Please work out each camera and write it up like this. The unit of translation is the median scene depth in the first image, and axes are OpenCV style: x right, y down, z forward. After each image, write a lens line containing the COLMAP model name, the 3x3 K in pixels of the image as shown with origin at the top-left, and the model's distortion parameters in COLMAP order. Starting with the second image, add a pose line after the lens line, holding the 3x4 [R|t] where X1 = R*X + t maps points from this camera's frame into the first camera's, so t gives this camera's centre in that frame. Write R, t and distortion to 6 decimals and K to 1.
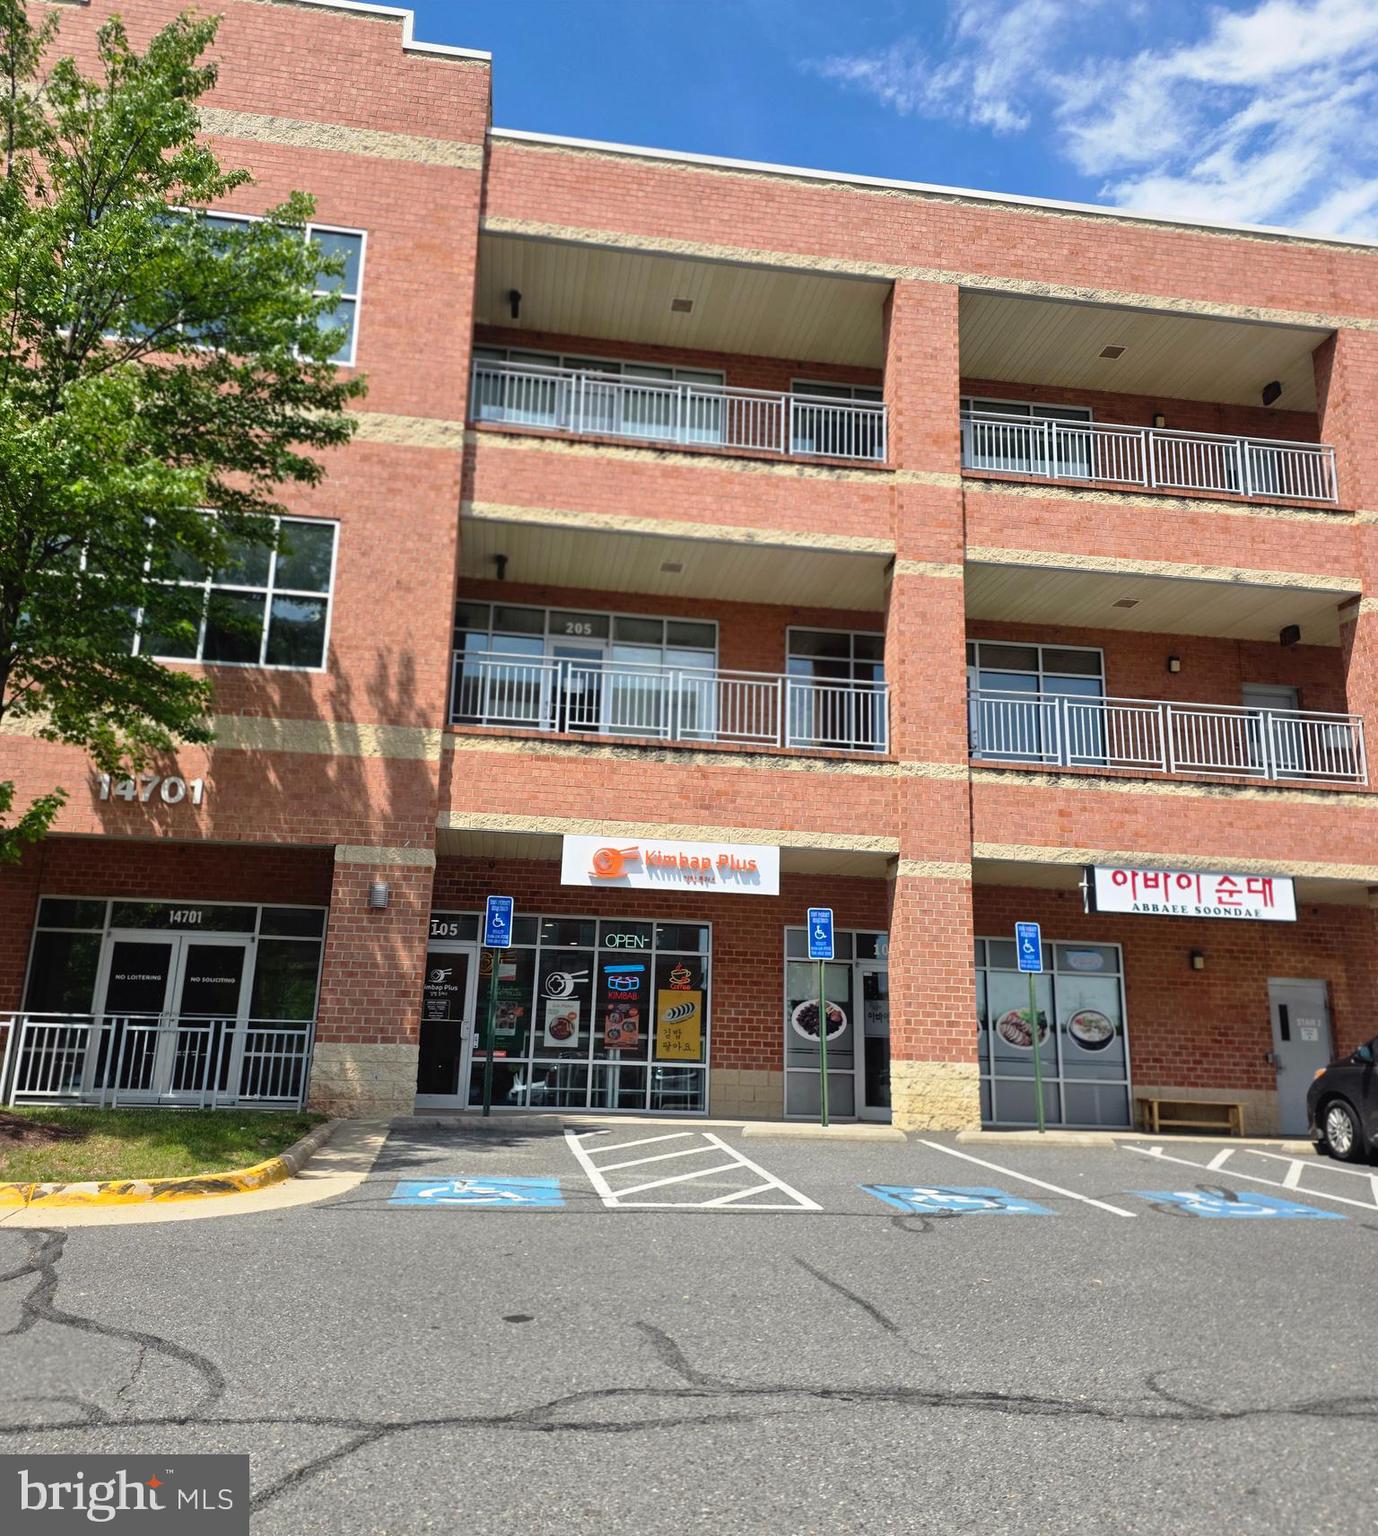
lens RADIAL K [[1238.1, 0, 673.1], [0, 1238.1, 758.8], [0, 0, 1]] dist [0.208014, -0.464551]
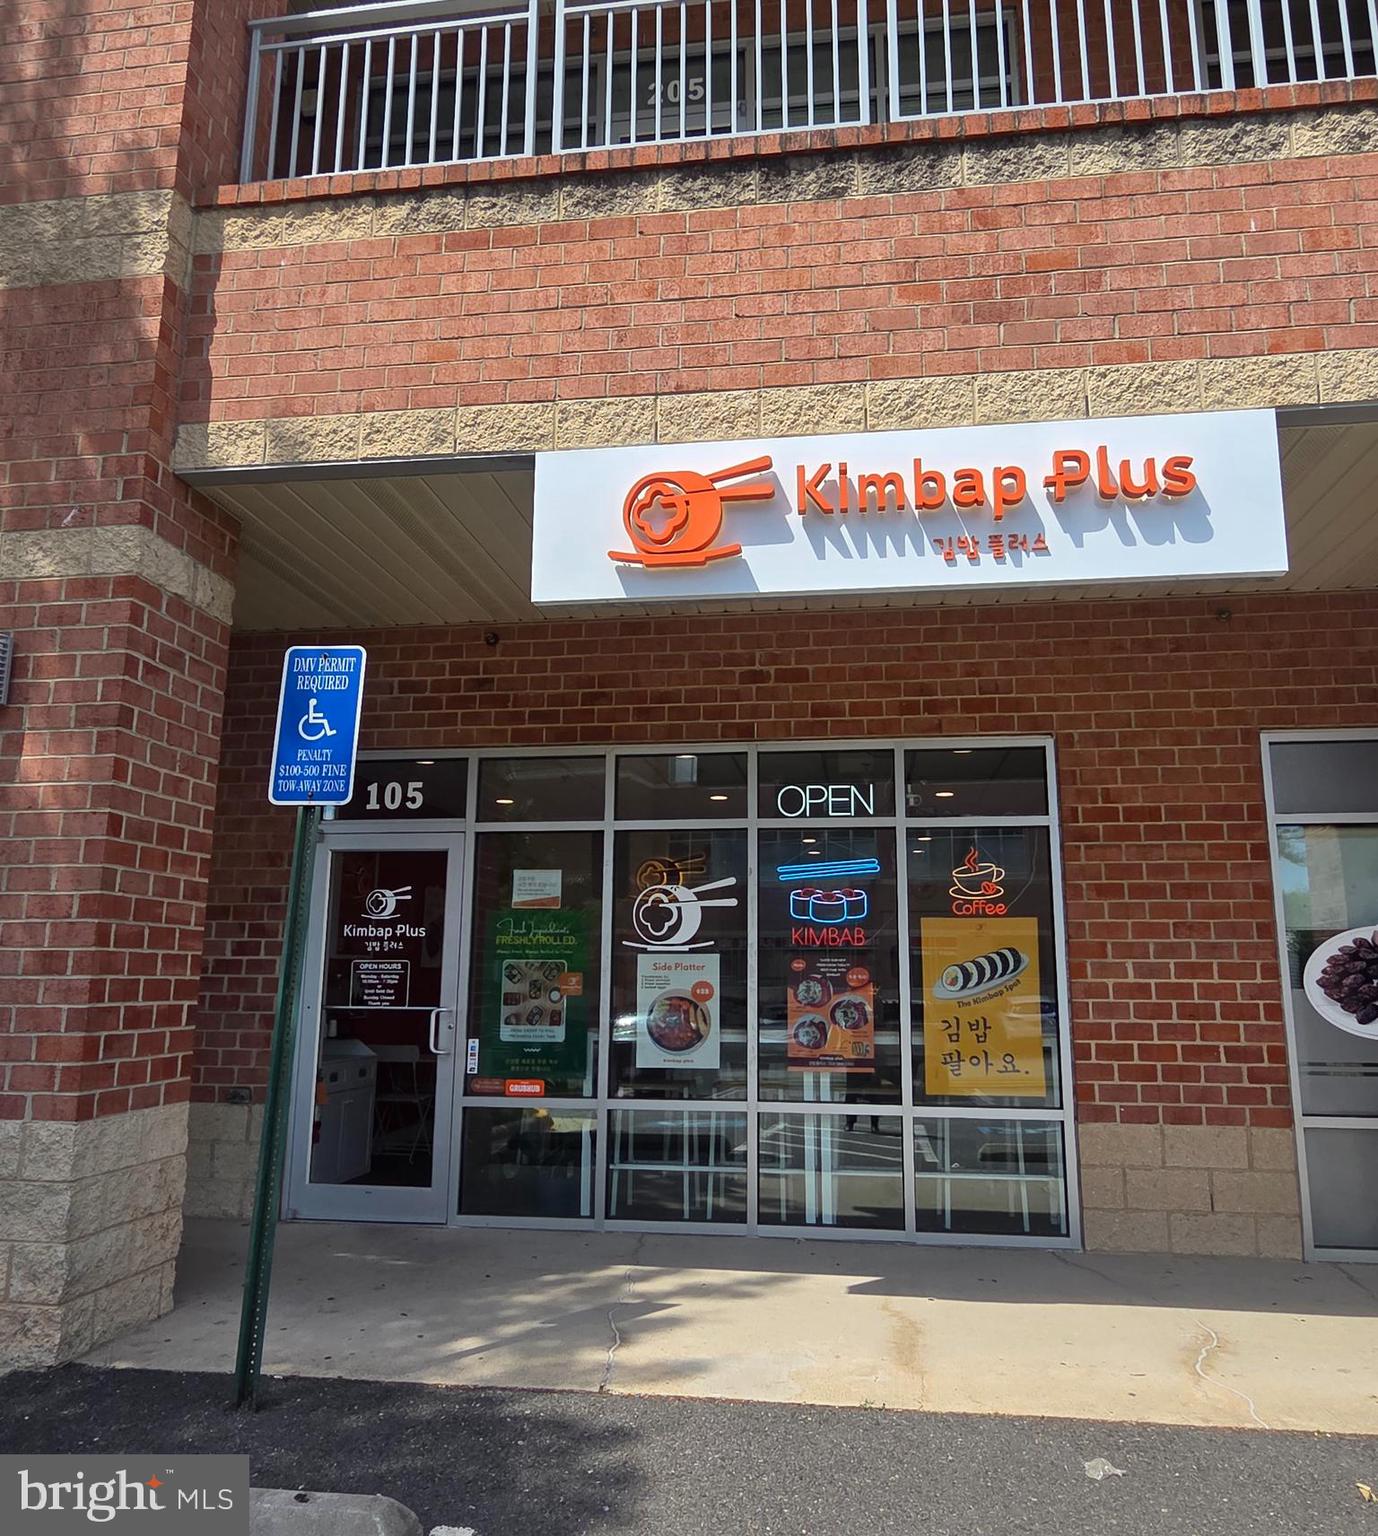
lens RADIAL K [[1144.4, 0, 696.3], [0, 1144.4, 761.6], [0, 0, 1]] dist [0.001664, -0.005944]
pose [[0.958614, -0.076609, -0.274209, 0.023831], [0.090053, 0.995258, 0.036761, 0.125123], [0.270093, -0.059933, 0.960967, 0.684317]]
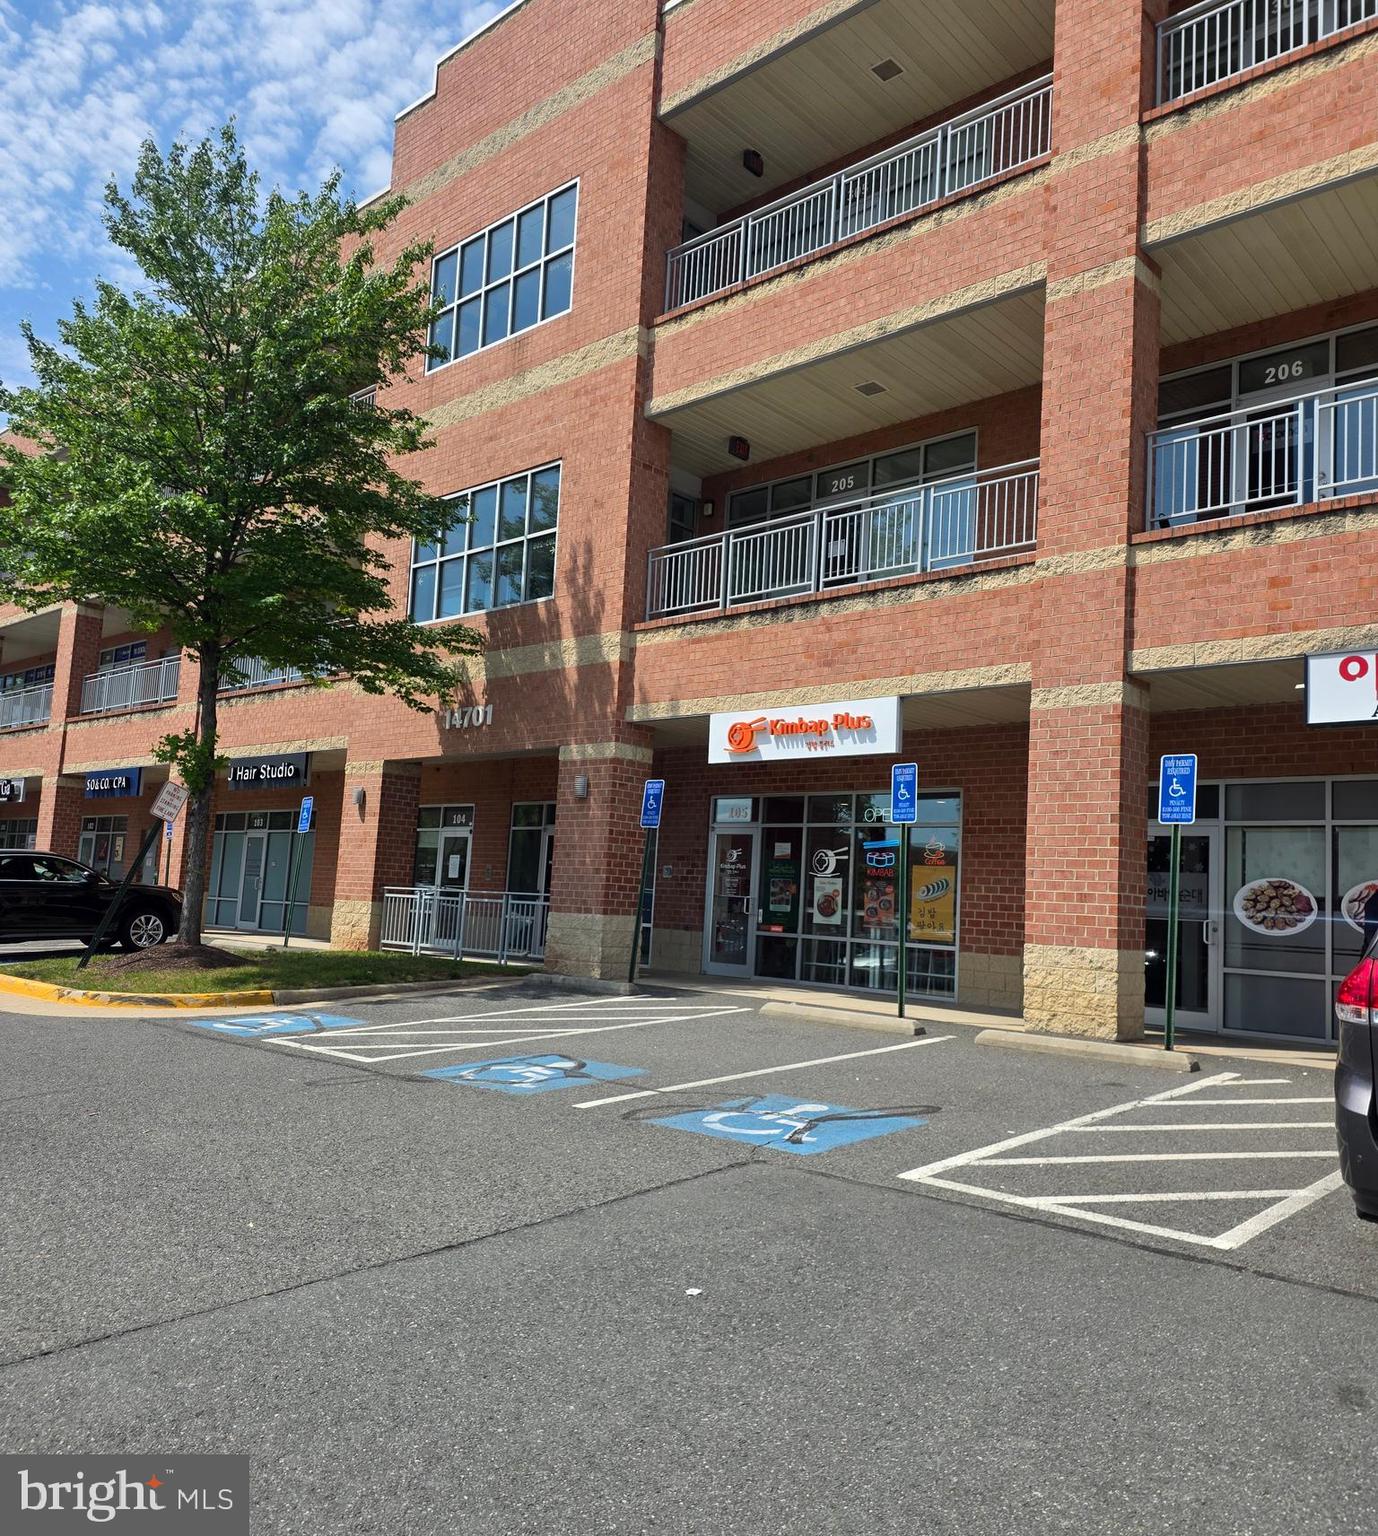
lens RADIAL K [[1220.1, 0, 695.8], [0, 1220.1, 784.4], [0, 0, 1]] dist [0.201225, -0.343137]
pose [[0.620598, -0.075737, -0.780462, 0.628001], [0.152384, 0.987998, 0.025295, 0.085323], [0.769179, -0.134628, 0.624691, 0.348854]]
